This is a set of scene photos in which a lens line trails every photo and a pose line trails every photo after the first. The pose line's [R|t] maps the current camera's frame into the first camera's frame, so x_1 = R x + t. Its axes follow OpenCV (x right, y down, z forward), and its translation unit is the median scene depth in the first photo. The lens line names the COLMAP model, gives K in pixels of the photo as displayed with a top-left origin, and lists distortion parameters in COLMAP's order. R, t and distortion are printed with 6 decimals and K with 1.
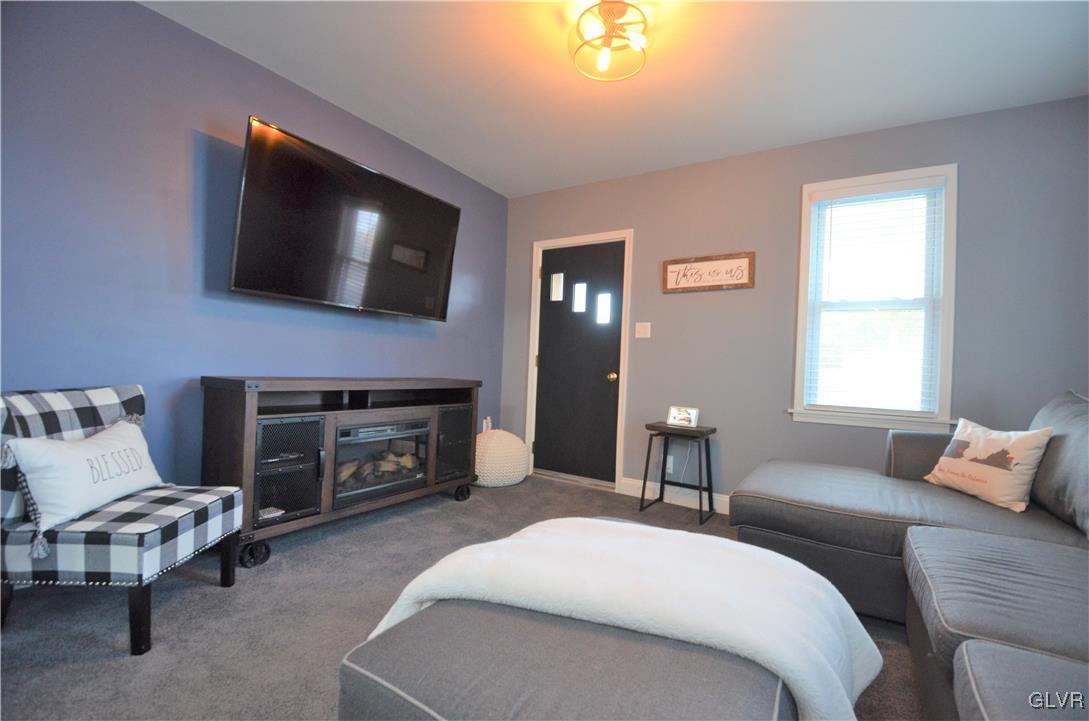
lens RADIAL K [[480.4, 0, 548.7], [0, 480.4, 370.5], [0, 0, 1]] dist [-0.014324, -0.000708]
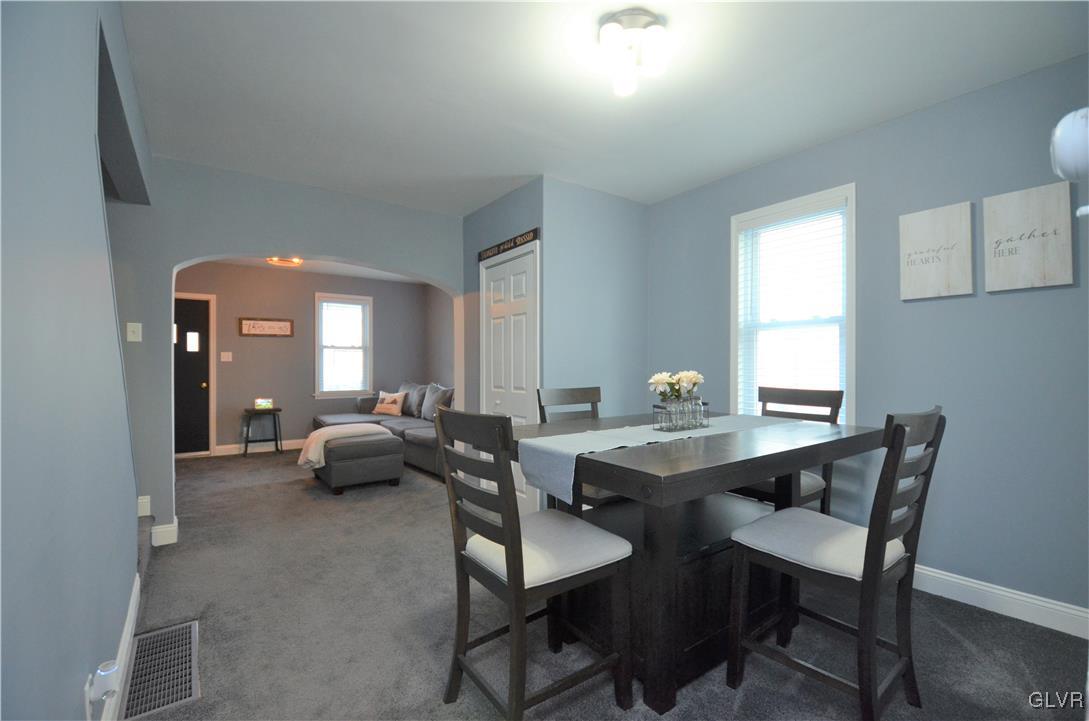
lens RADIAL K [[480.4, 0, 554.7], [0, 480.4, 365.0], [0, 0, 1]] dist [-0.014324, -0.000708]
pose [[0.349811, -0.038339, 0.936035, -1.088332], [0.018411, 0.999251, 0.034048, -0.101373], [-0.936639, 0.005323, 0.350255, -0.754145]]
